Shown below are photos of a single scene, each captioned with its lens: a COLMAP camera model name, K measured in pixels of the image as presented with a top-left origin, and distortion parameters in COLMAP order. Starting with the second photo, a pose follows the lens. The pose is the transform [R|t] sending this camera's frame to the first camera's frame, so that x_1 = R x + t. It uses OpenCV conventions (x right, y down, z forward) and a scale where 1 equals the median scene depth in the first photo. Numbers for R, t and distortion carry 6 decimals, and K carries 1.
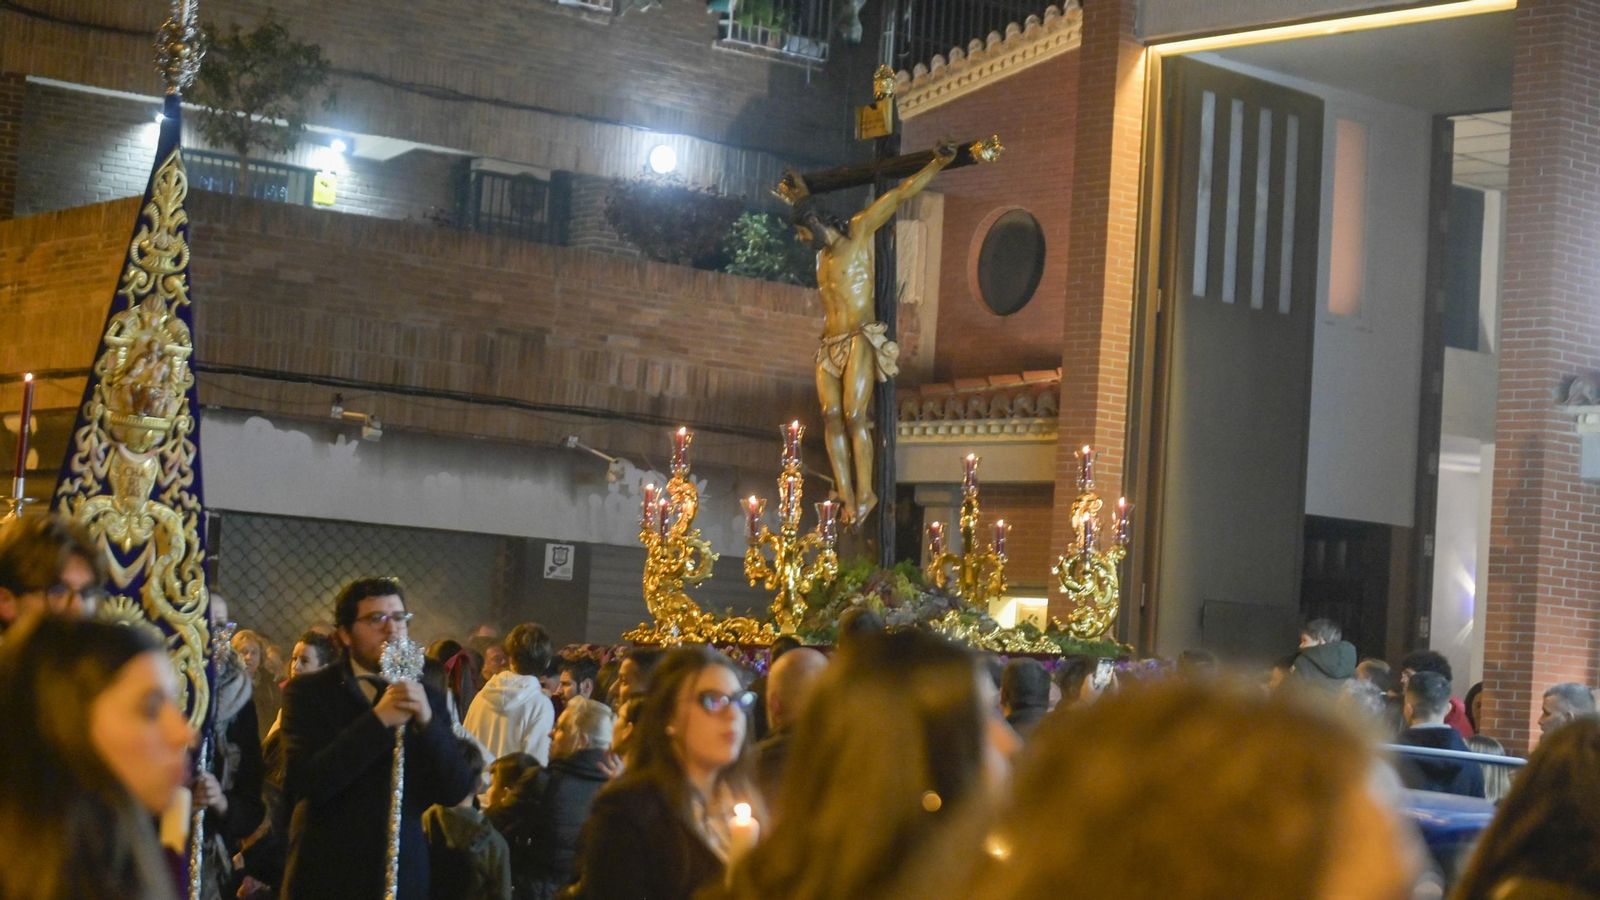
lens RADIAL K [[3277.7, 0, 798.5], [0, 3277.7, 553.1], [0, 0, 1]] dist [-0.231046, 0.097063]
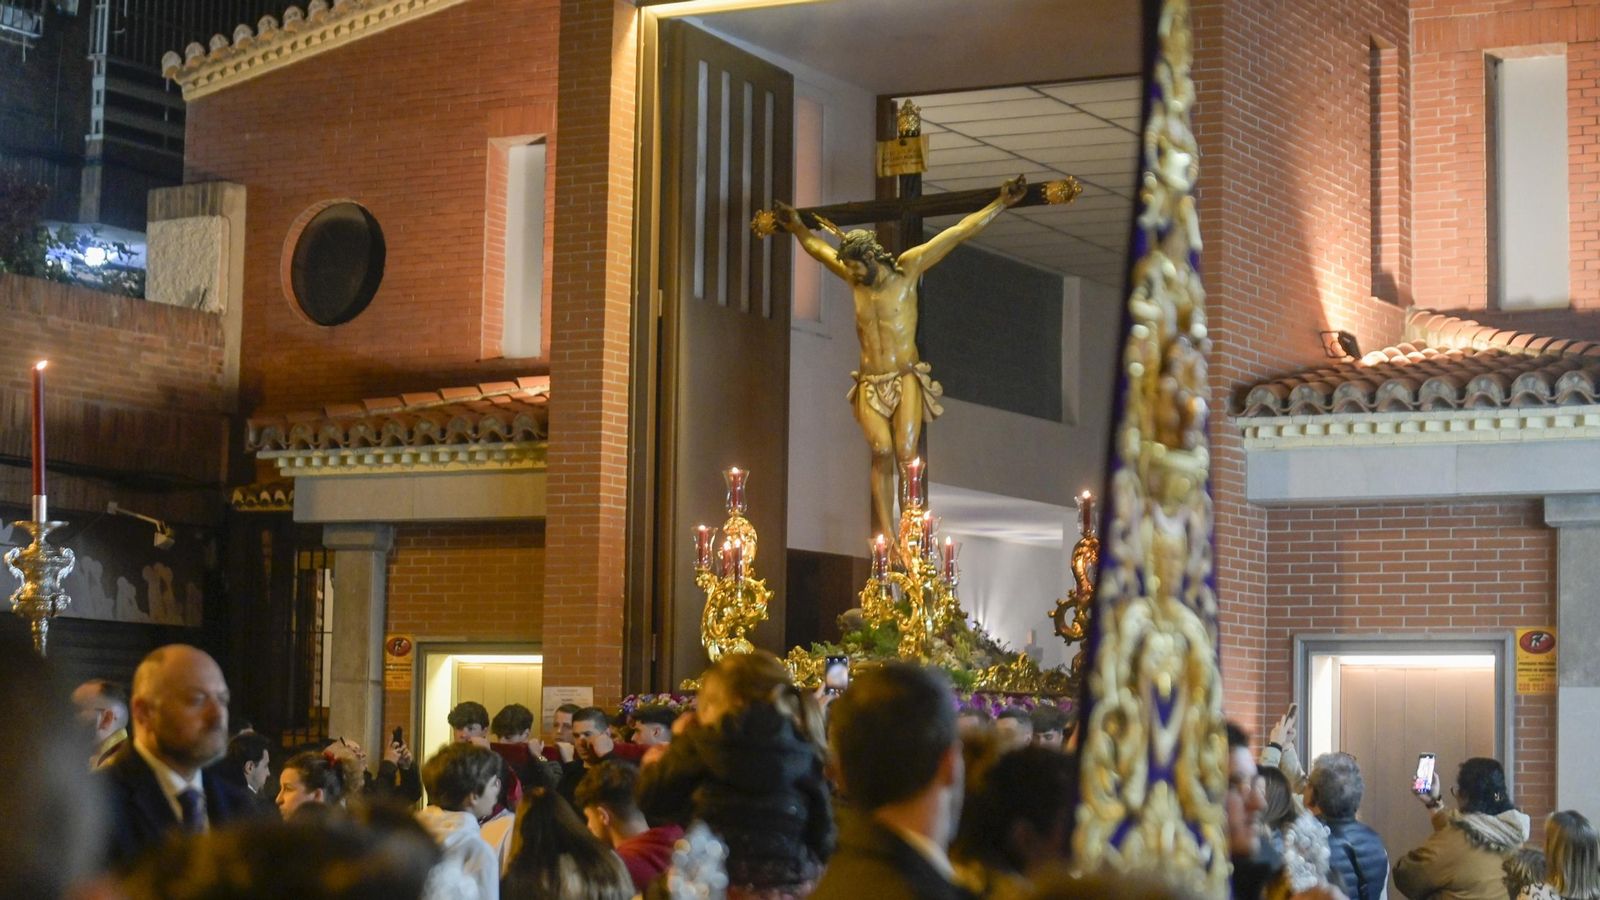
lens RADIAL K [[3277.7, 0, 798.5], [0, 3277.7, 553.1], [0, 0, 1]] dist [-0.231046, 0.097063]
pose [[0.931410, -0.025434, 0.363082, -0.149606], [0.027917, 0.999609, -0.001592, -0.008376], [-0.362899, 0.011619, 0.931756, 0.166357]]
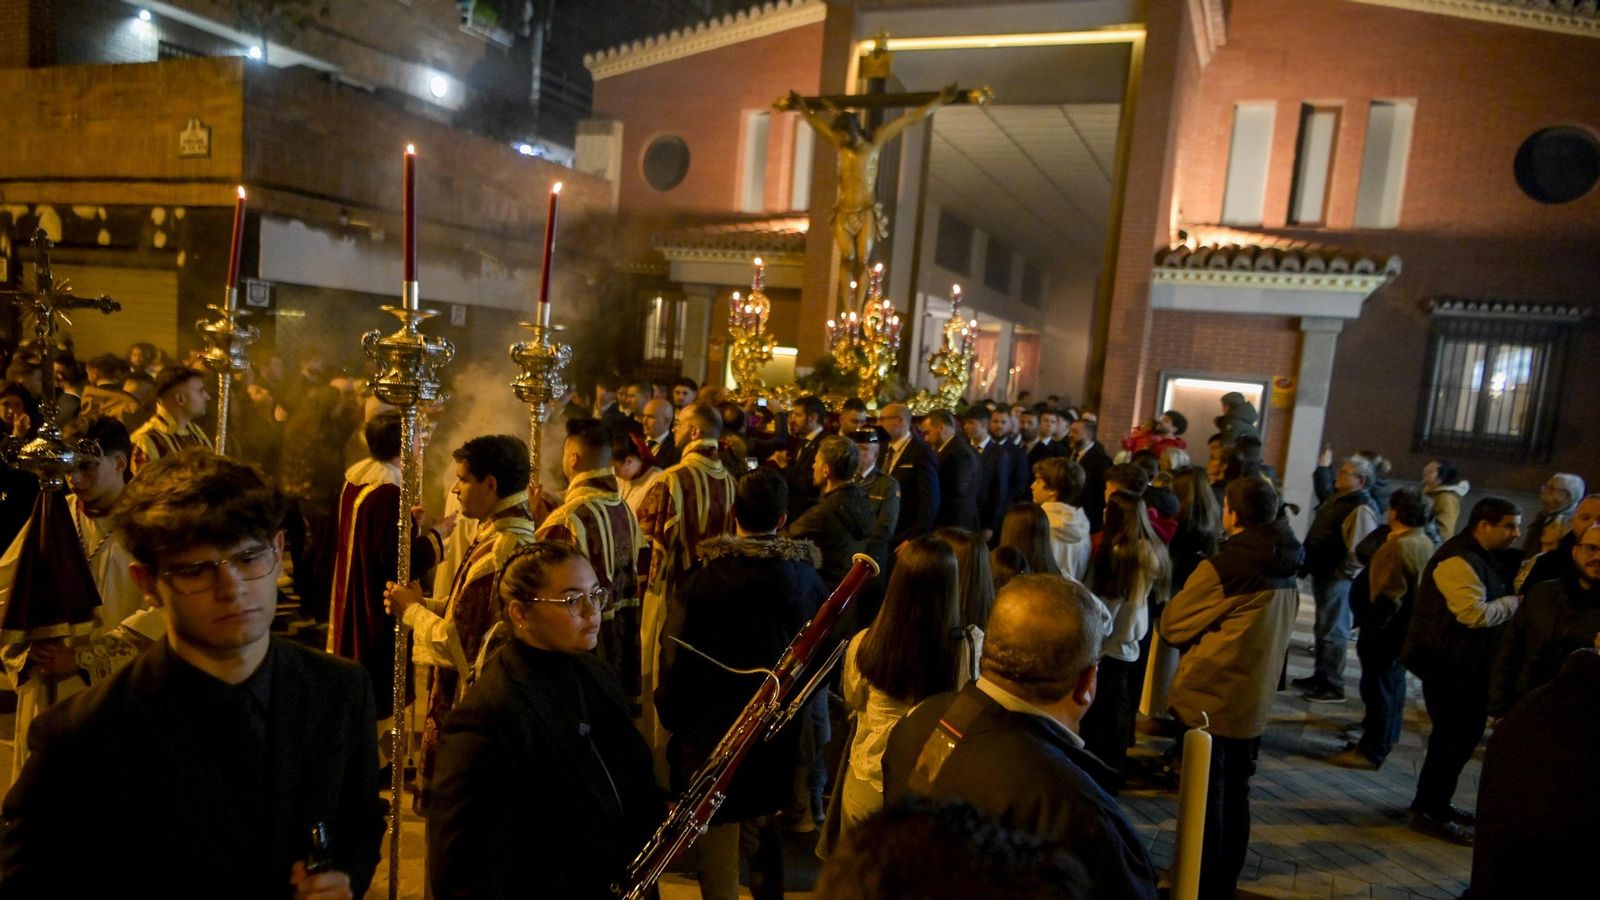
lens RADIAL K [[1087.6, 0, 800.5], [0, 1087.6, 507.1], [0, 0, 1]] dist [-0.006879, -0.004108]
pose [[0.891103, -0.048978, 0.451151, -0.181817], [-0.042899, 0.980615, 0.191192, -0.016208], [-0.451769, -0.189725, 0.871728, 0.393768]]
